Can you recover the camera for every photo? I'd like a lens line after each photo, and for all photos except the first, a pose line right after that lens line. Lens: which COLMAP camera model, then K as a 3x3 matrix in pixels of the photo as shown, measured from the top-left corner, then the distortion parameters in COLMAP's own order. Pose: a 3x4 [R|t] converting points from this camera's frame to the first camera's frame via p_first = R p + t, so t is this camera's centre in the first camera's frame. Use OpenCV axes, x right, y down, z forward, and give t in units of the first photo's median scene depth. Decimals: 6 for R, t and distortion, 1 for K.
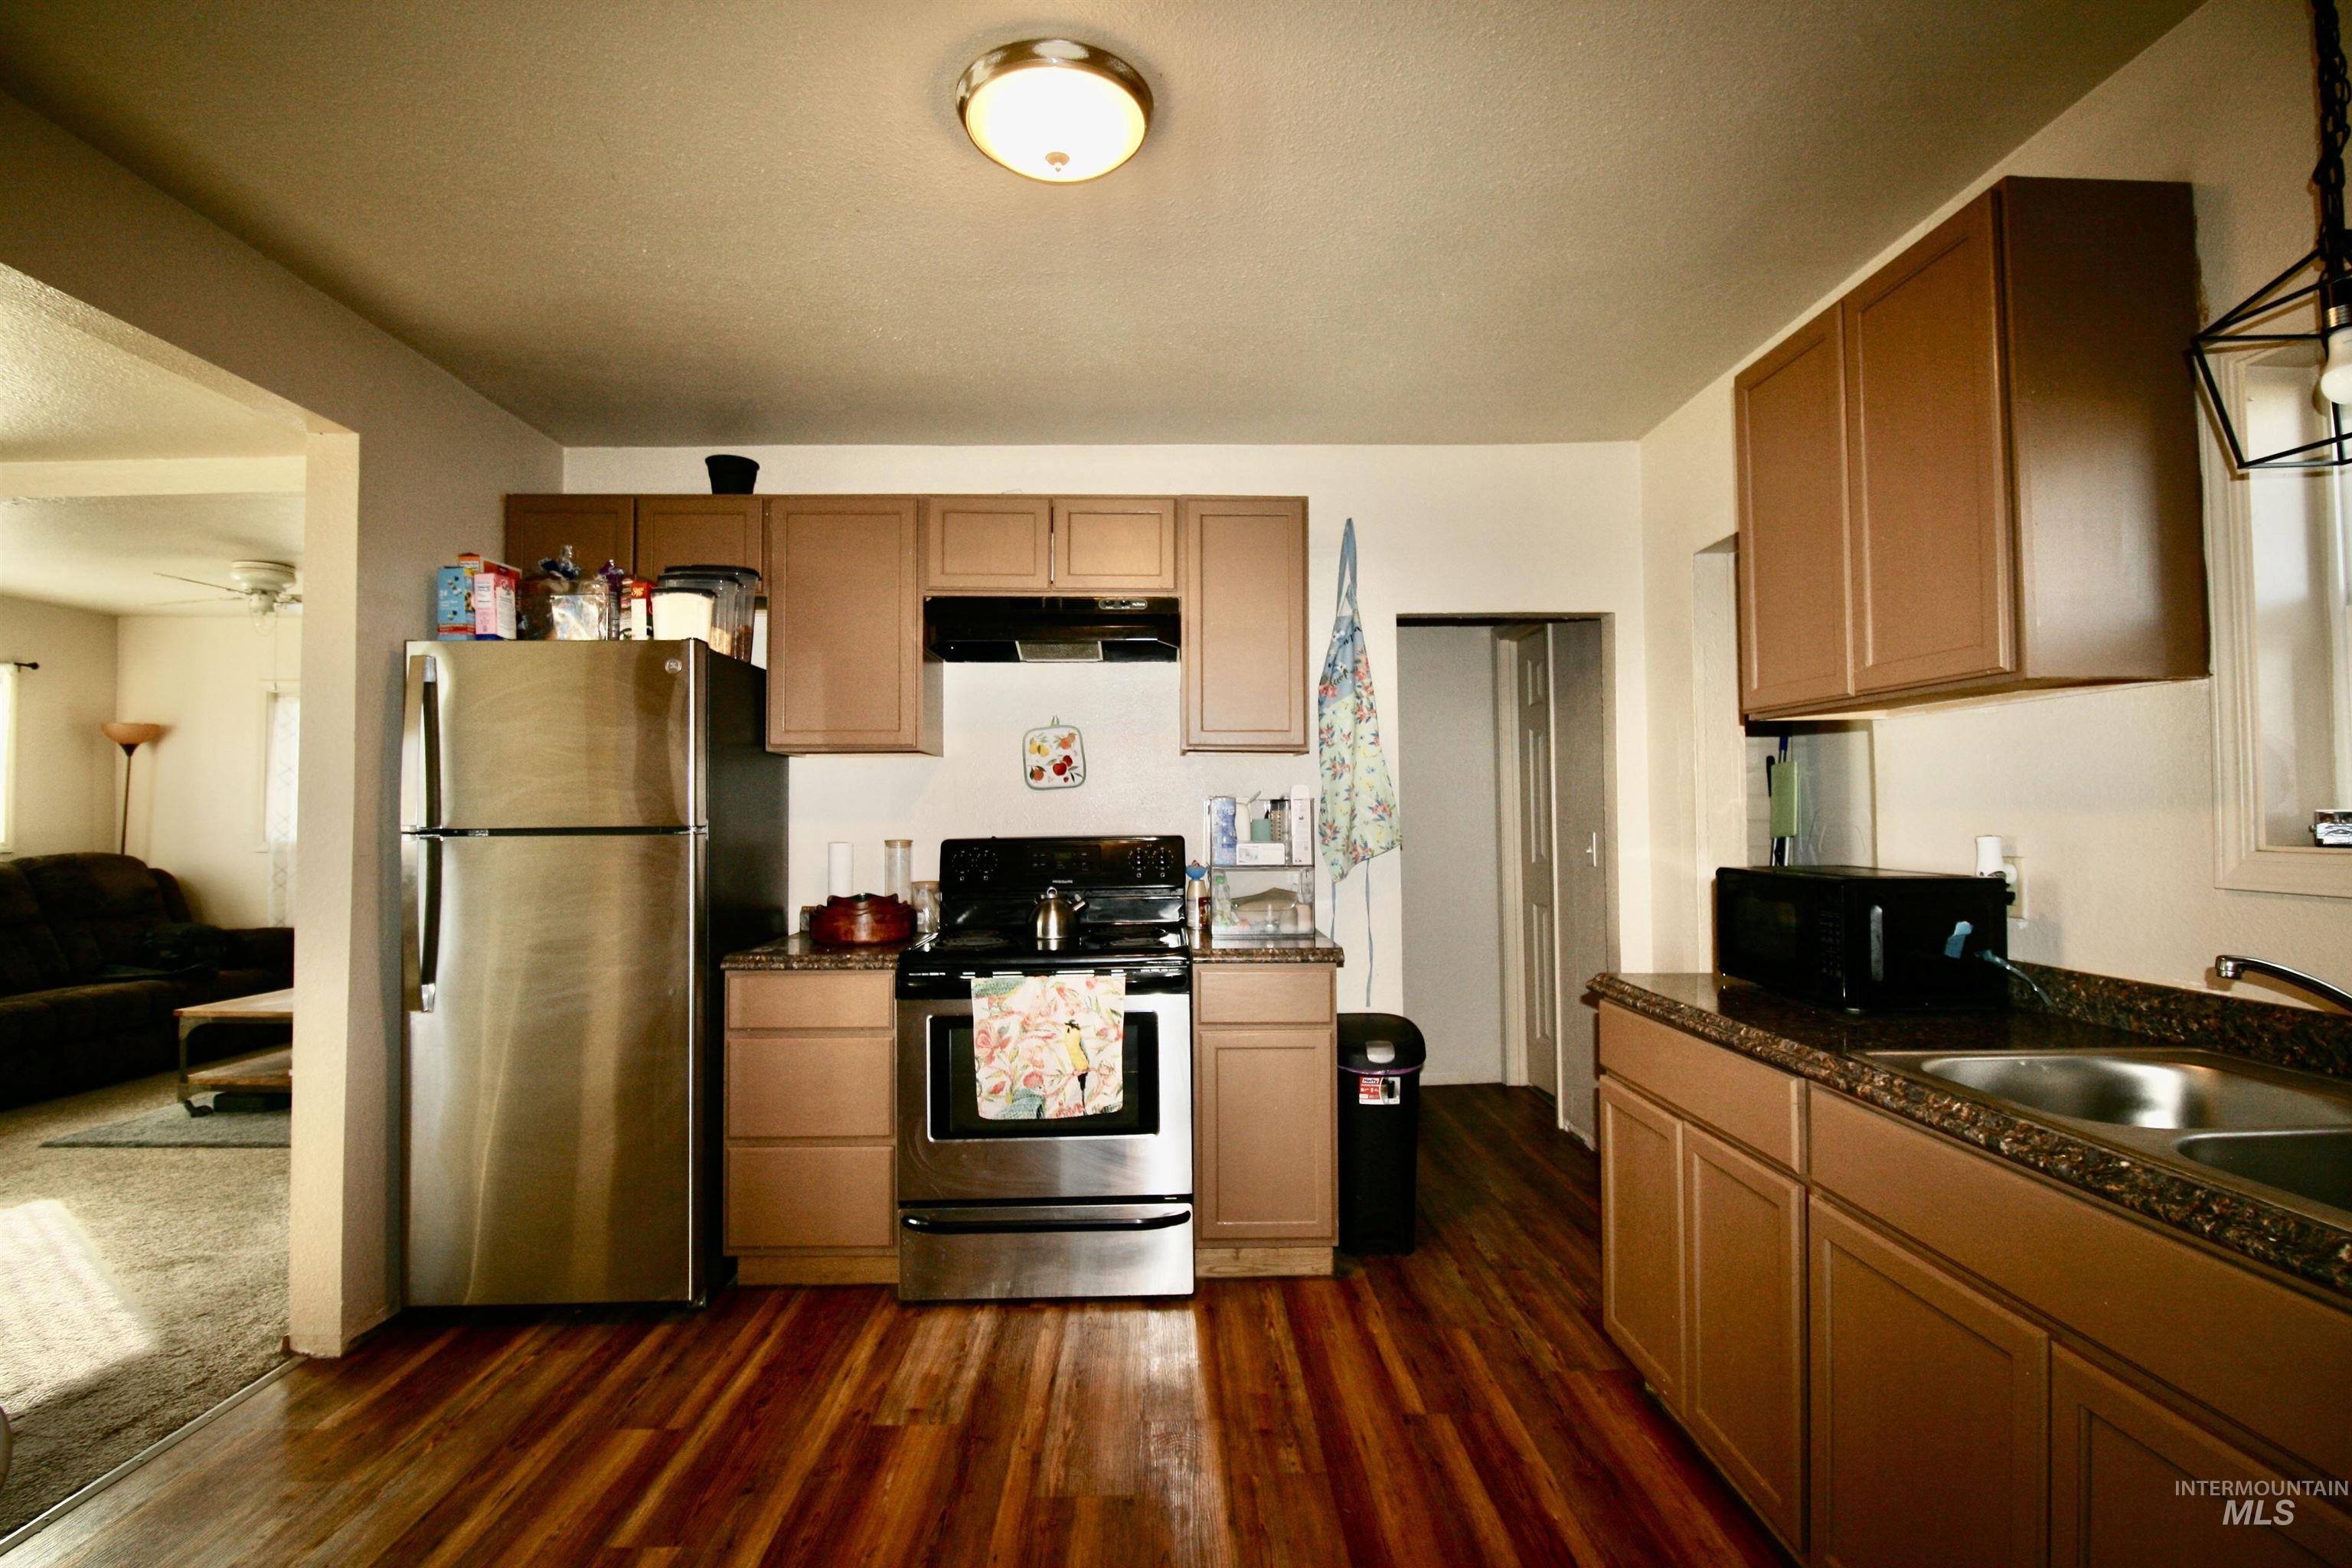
lens RADIAL K [[1107.8, 0, 1197.6], [0, 1107.8, 787.4], [0, 0, 1]] dist [0.001435, -0.009262]
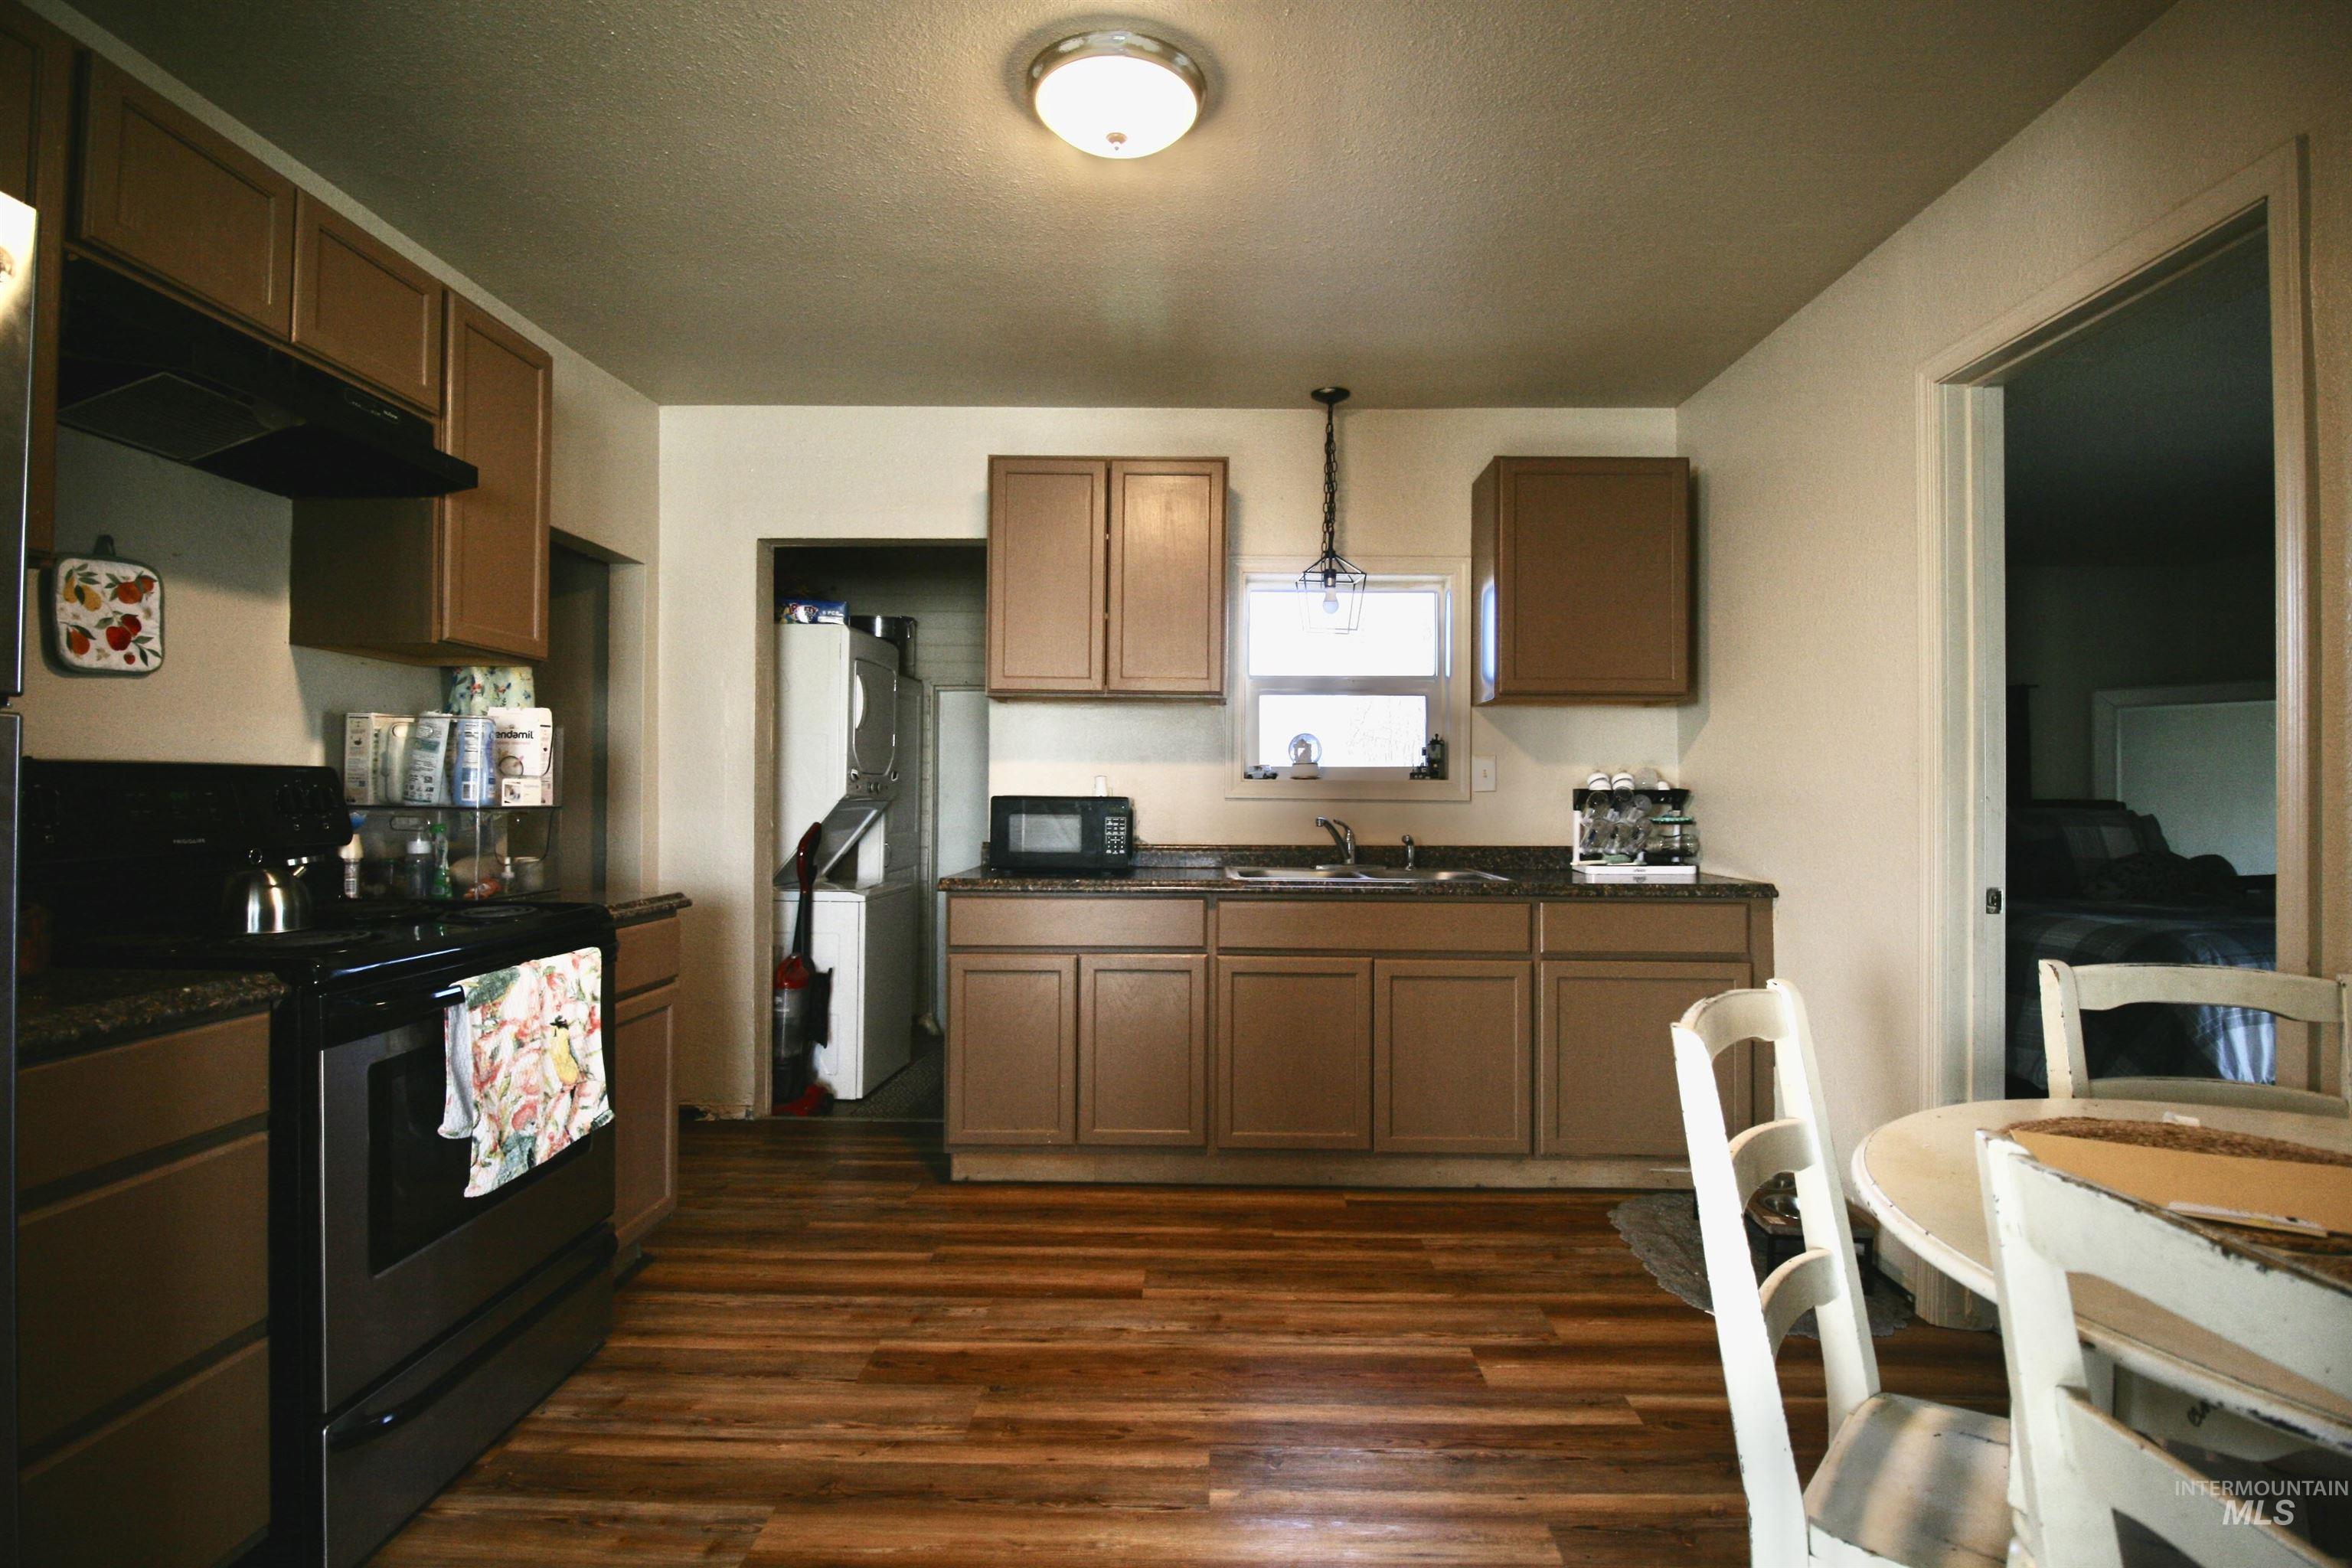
lens RADIAL K [[1107.8, 0, 1197.6], [0, 1107.8, 787.4], [0, 0, 1]] dist [0.001435, -0.009262]
pose [[0.042441, 0.012463, 0.999021, -0.812838], [-0.035551, 0.999308, -0.010956, 0.055779], [-0.998466, -0.035051, 0.042855, 0.567122]]
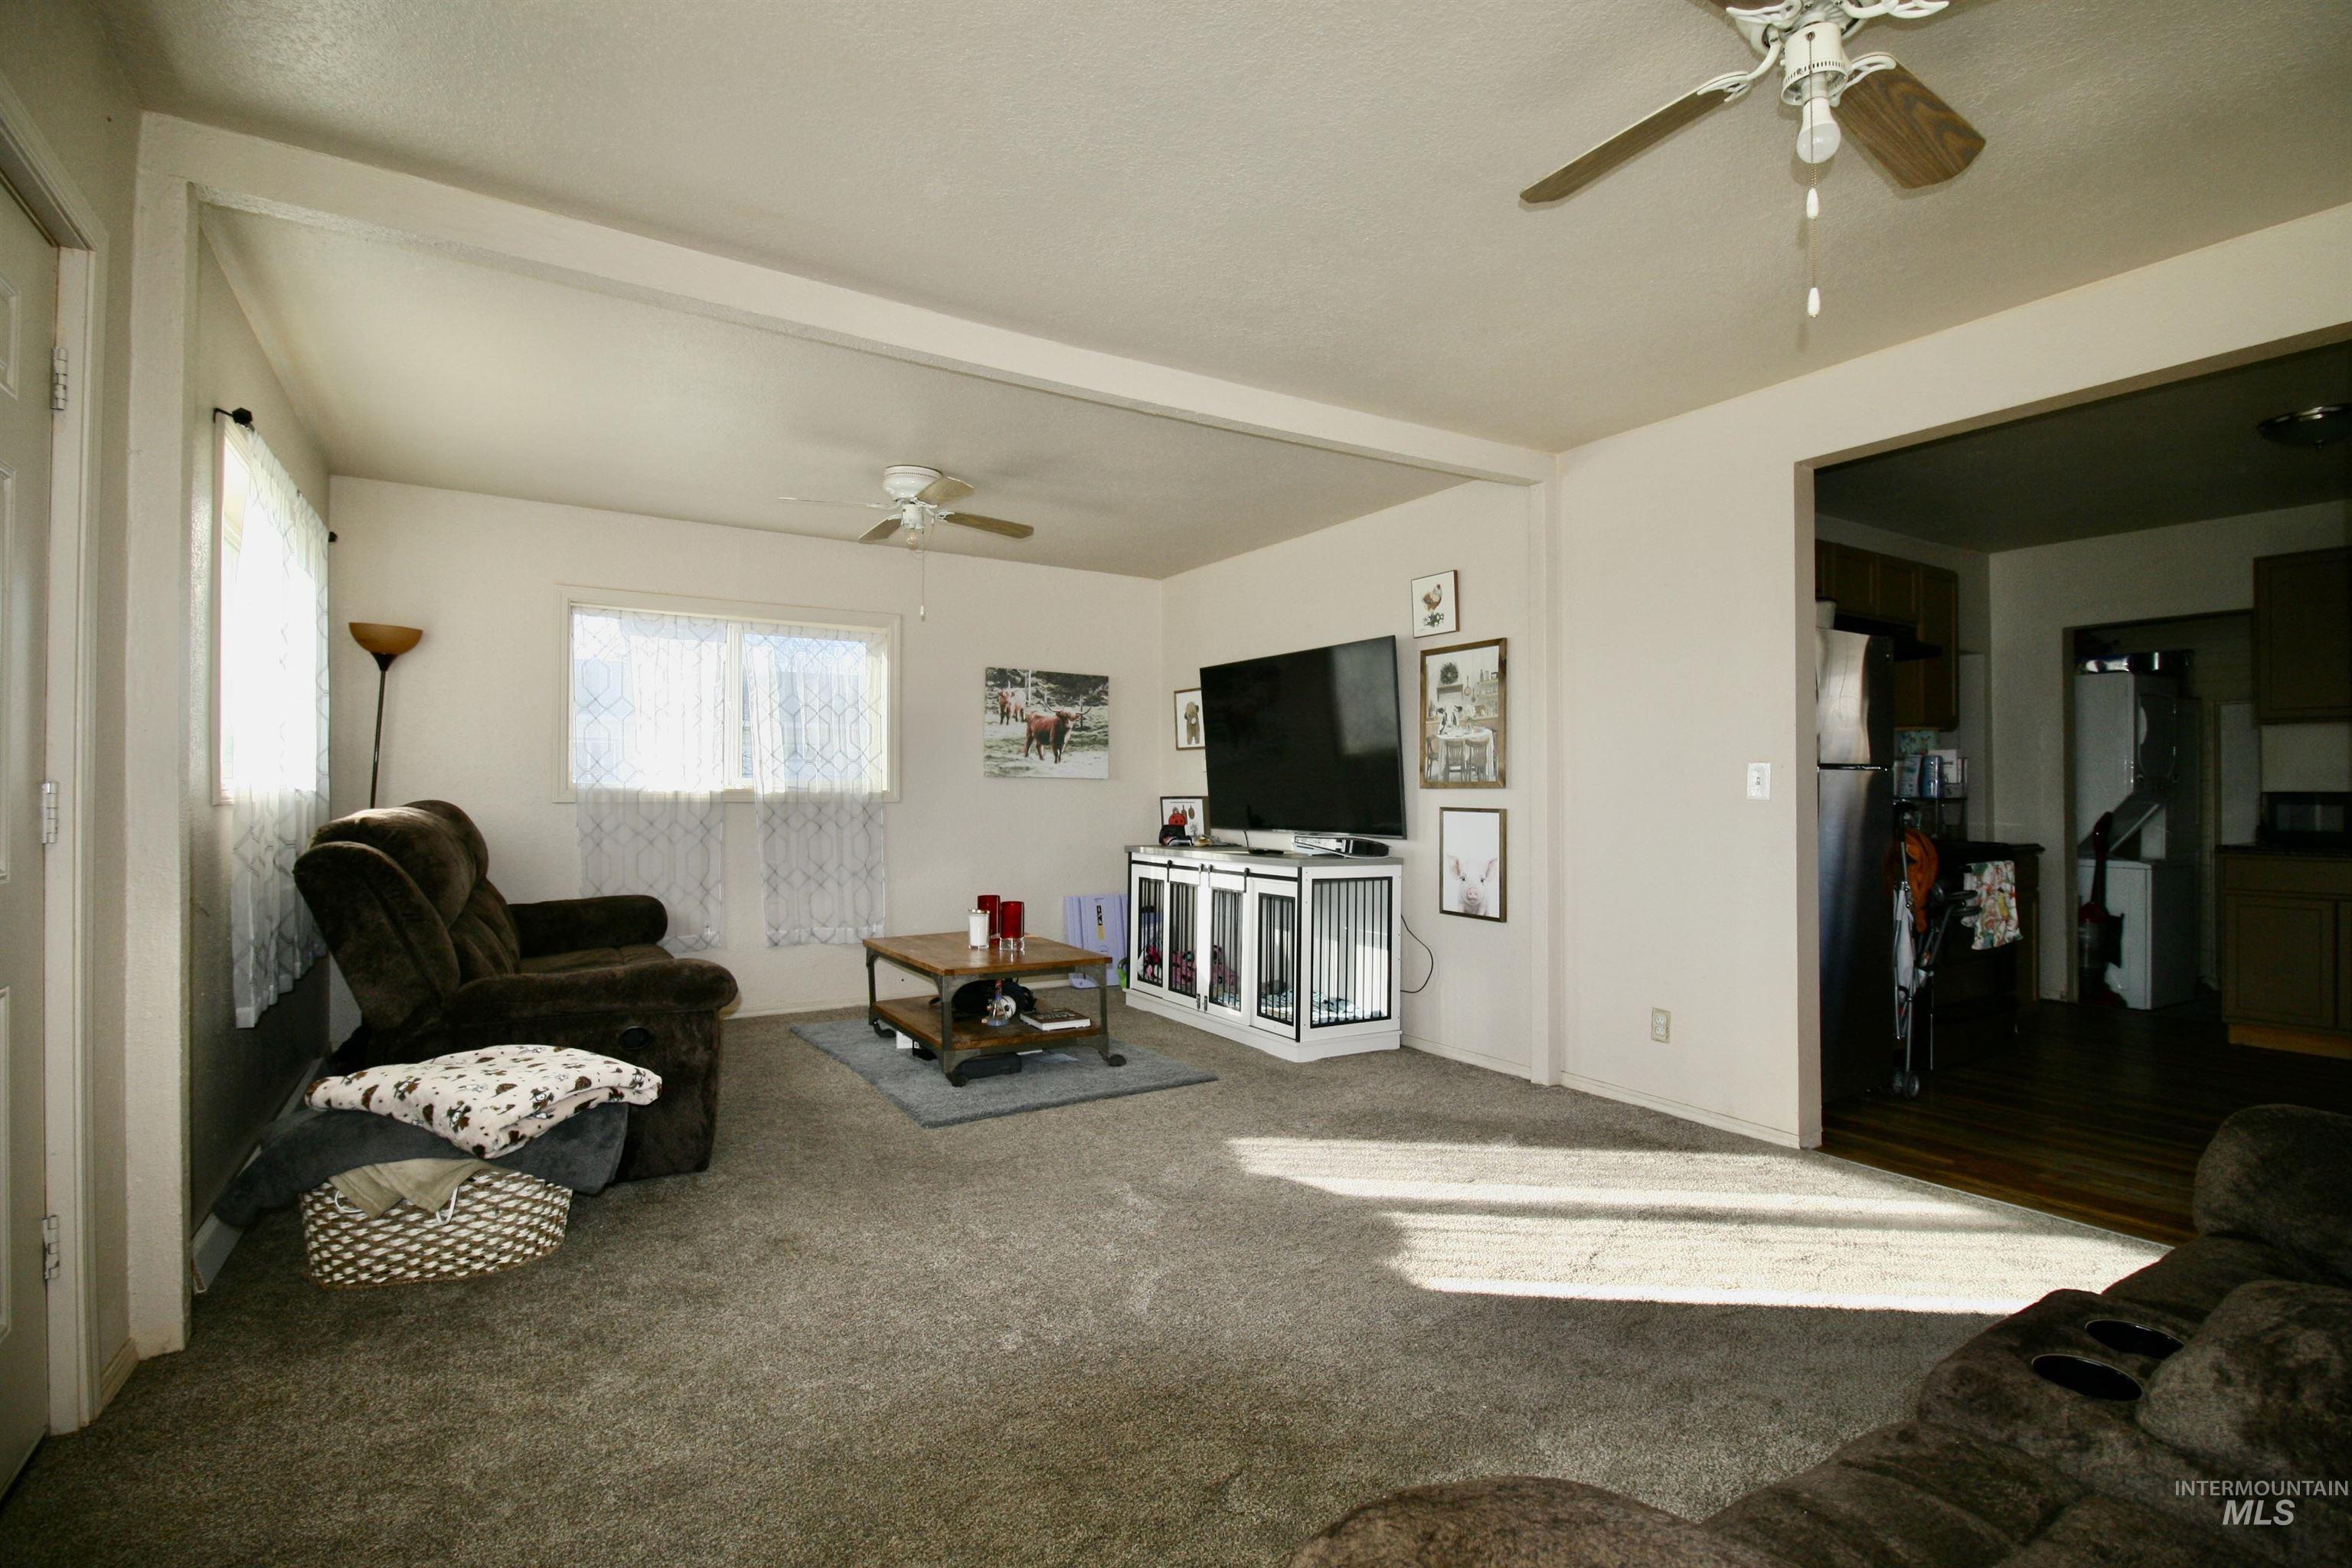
lens RADIAL K [[1107.8, 0, 1197.6], [0, 1107.8, 787.4], [0, 0, 1]] dist [0.001435, -0.009262]
pose [[0.856838, 0.007947, 0.515524, -1.982057], [-0.018611, 0.999706, 0.015523, 0.056672], [-0.515249, -0.022895, 0.856735, 0.211568]]
